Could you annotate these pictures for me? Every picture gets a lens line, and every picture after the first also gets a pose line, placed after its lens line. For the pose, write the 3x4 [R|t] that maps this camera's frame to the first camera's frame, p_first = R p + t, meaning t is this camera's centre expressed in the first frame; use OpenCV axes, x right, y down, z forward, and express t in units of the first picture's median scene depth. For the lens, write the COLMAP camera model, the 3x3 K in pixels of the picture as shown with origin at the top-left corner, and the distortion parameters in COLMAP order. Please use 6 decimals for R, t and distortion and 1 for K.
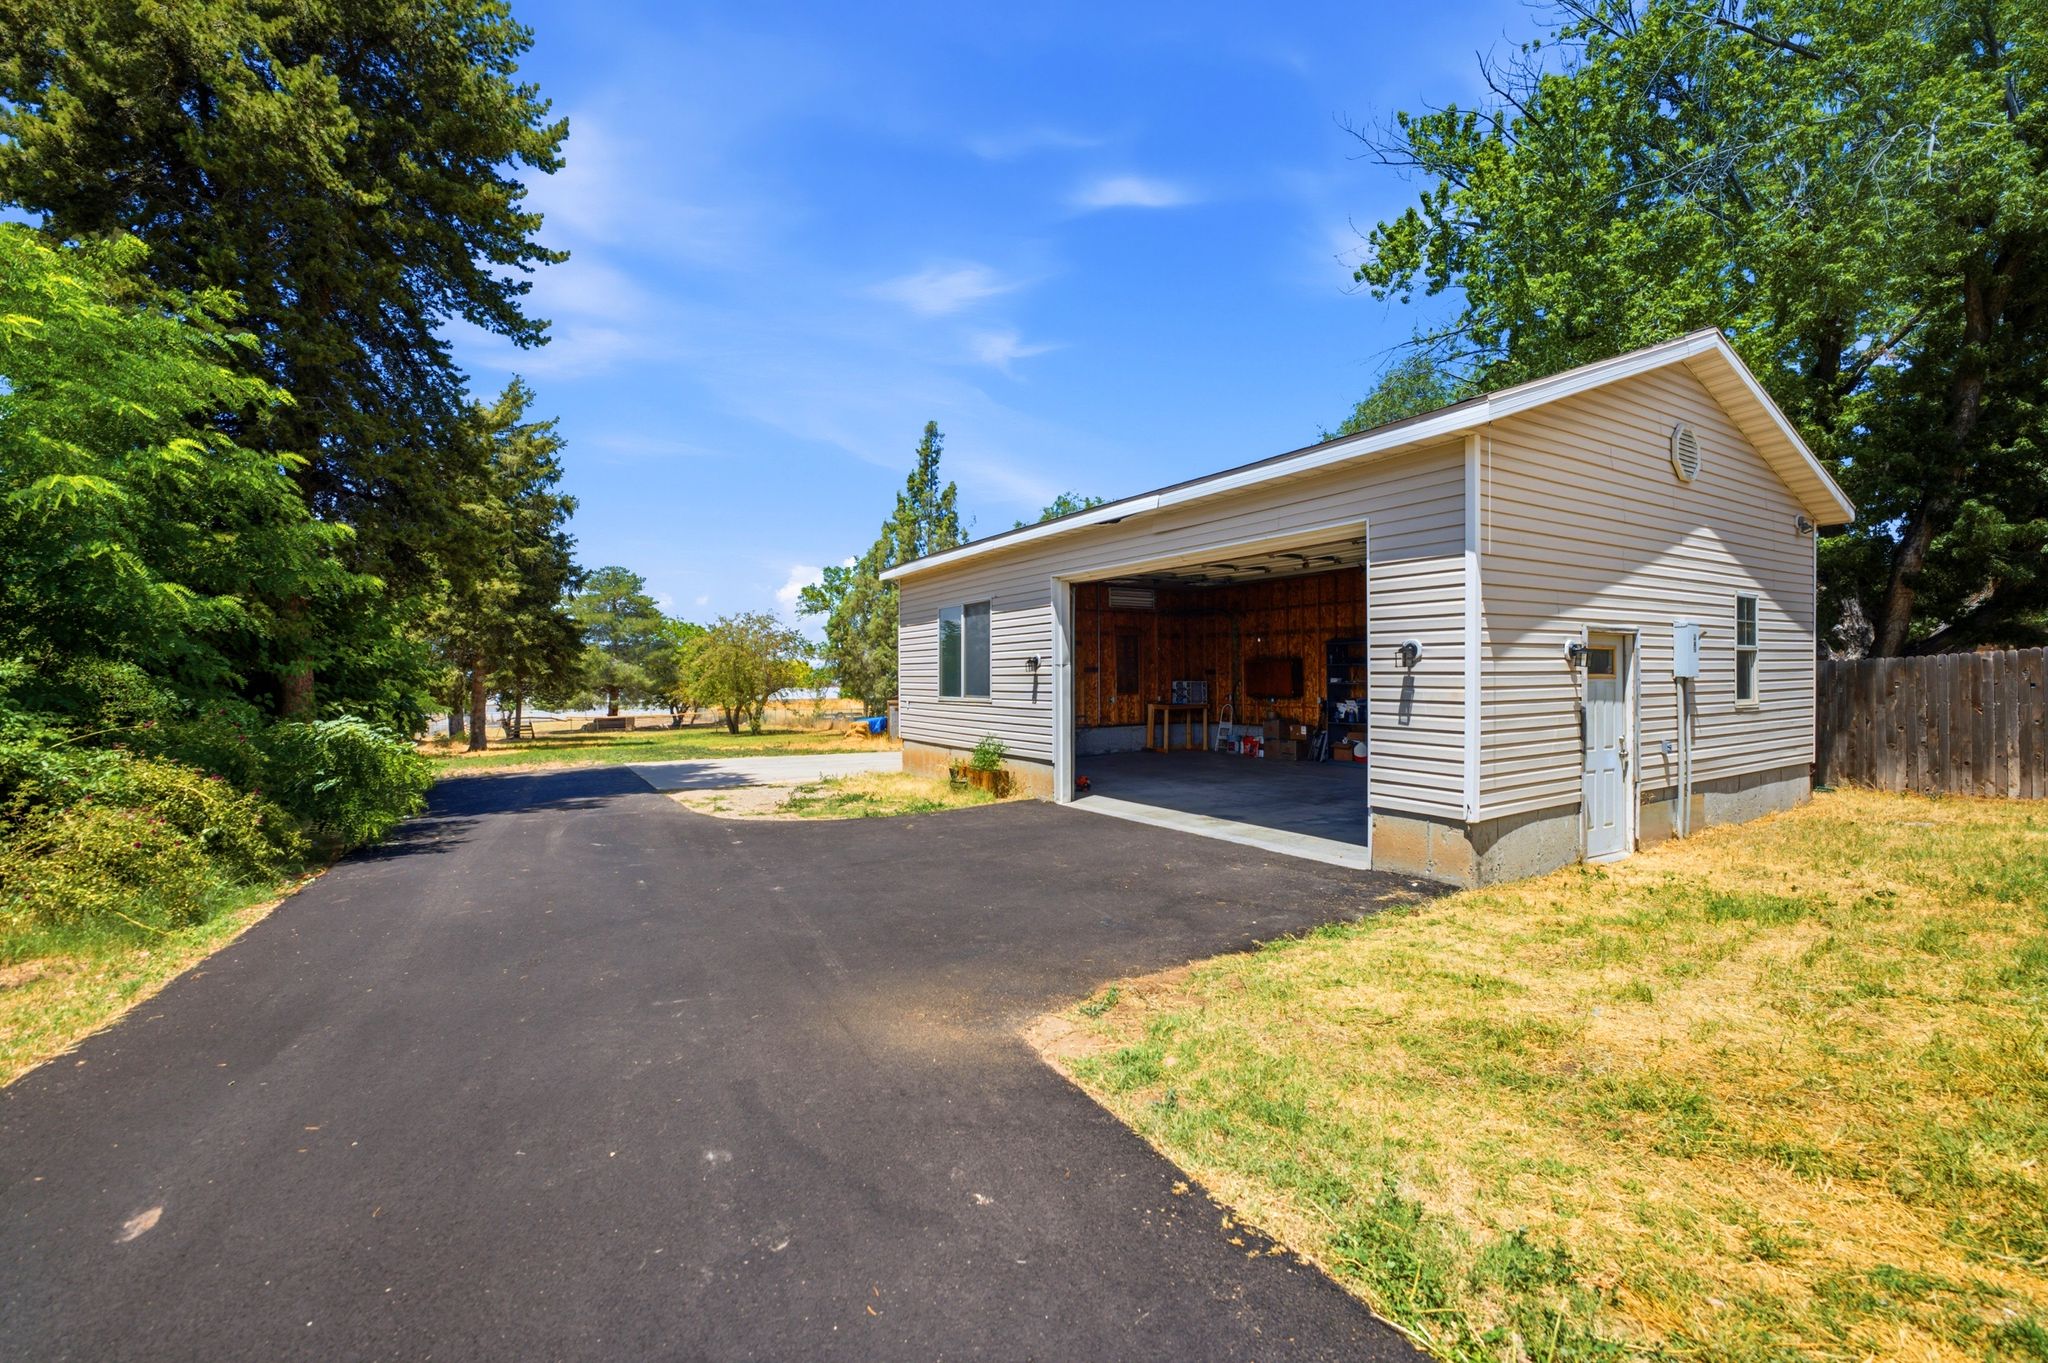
lens RADIAL K [[844.9, 0, 1029.9], [0, 844.9, 676.4], [0, 0, 1]] dist [-0.042182, 0.038741]
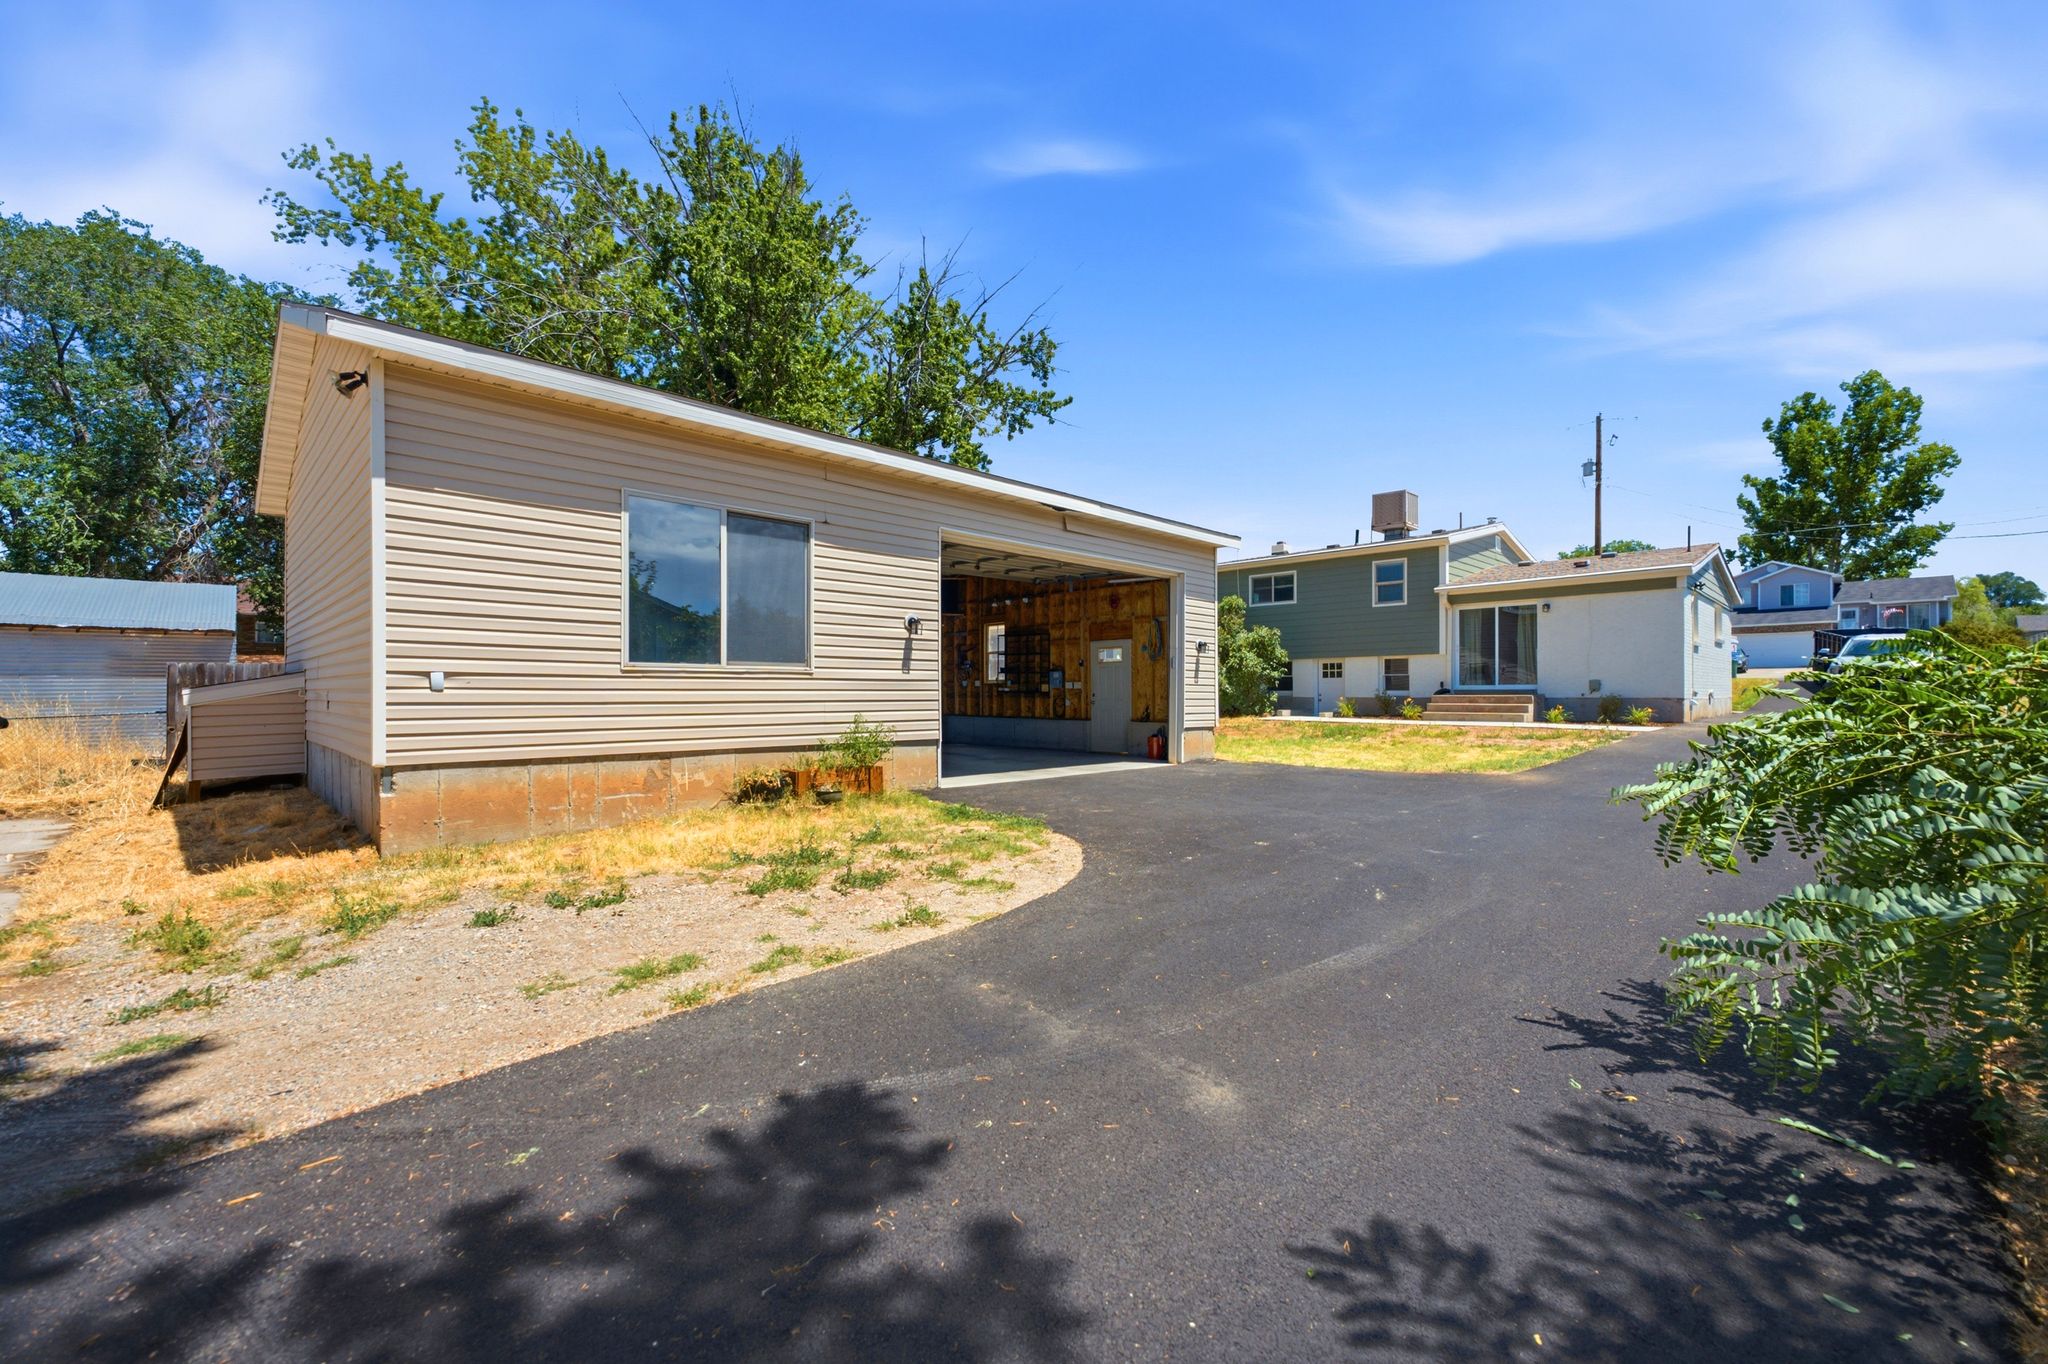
lens RADIAL K [[851.2, 0, 1013.2], [0, 851.2, 690.6], [0, 0, 1]] dist [0.000423, 0.000049]
pose [[-0.213024, 0.008375, 0.977011, -0.752896], [-0.003150, 0.999952, -0.009258, 0.051069], [-0.977042, -0.005050, -0.212988, 0.988060]]
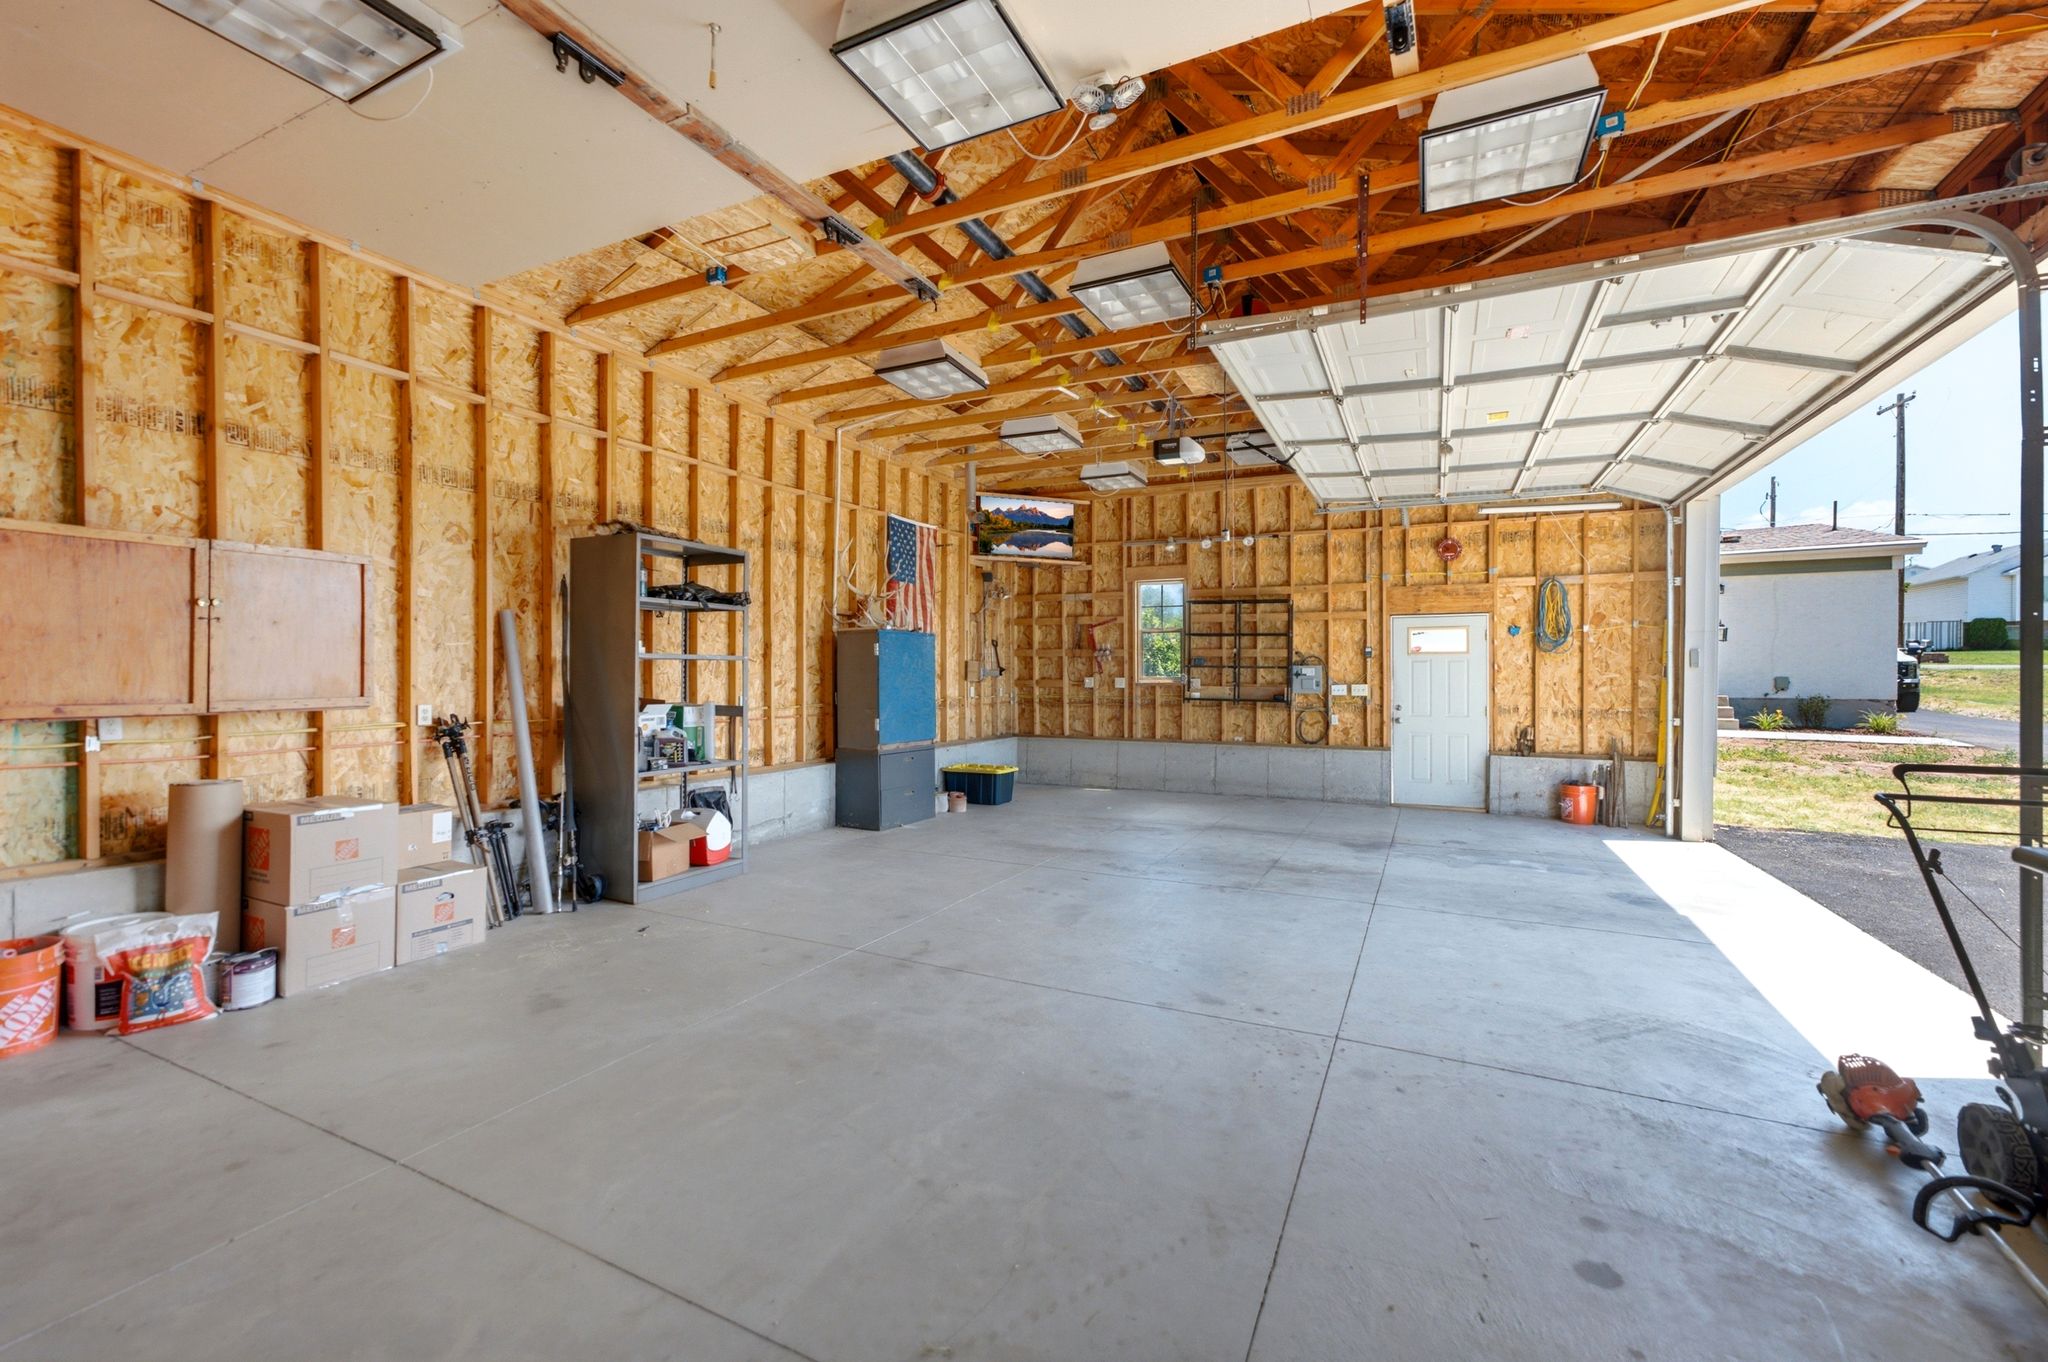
lens RADIAL K [[860.3, 0, 1017.9], [0, 860.3, 666.0], [0, 0, 1]] dist [-0.009738, 0.000039]
pose [[-0.549146, 0.007230, 0.835695, -0.009247], [-0.003607, 0.999933, -0.011021, 0.019941], [-0.835719, -0.009067, -0.549083, 1.275852]]
